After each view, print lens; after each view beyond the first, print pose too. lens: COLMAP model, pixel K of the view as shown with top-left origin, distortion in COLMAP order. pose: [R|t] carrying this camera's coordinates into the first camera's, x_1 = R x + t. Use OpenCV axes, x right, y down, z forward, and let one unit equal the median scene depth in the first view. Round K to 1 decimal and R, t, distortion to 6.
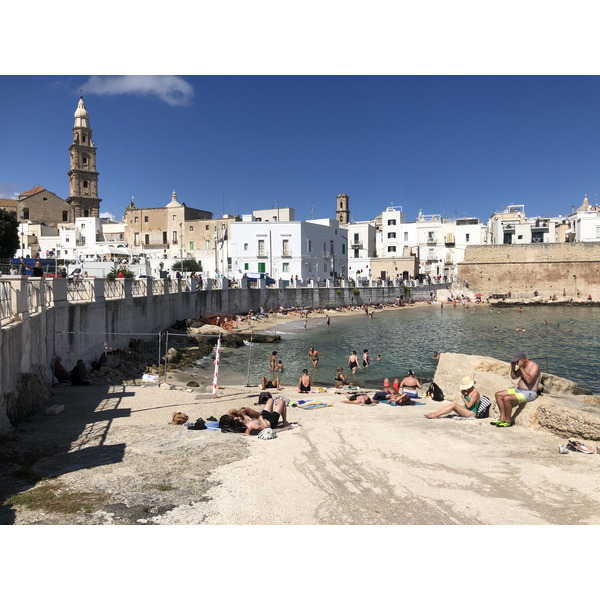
lens RADIAL K [[487.1, 0, 300.2], [0, 487.1, 301.5], [0, 0, 1]] dist [0.046288, -0.043934]
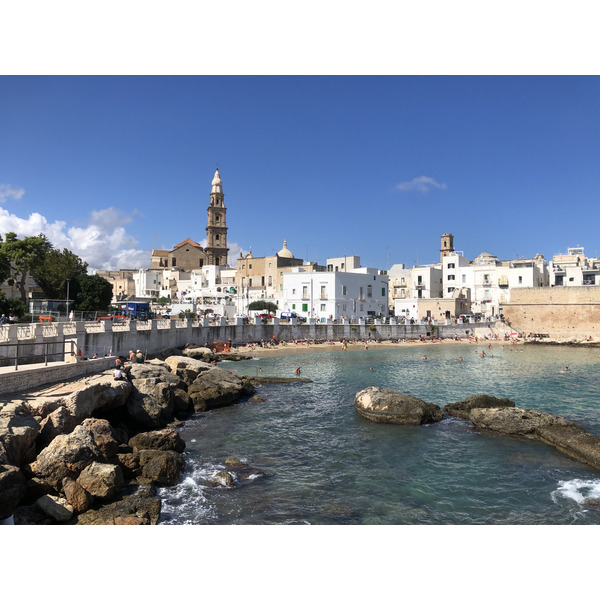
lens RADIAL K [[487.1, 0, 303.1], [0, 487.1, 305.5], [0, 0, 1]] dist [0.046288, -0.043934]
pose [[0.952888, 0.008225, -0.303212, 0.211286], [-0.025793, 0.998209, -0.053983, -0.004302], [0.302224, 0.059261, 0.951393, -0.153057]]
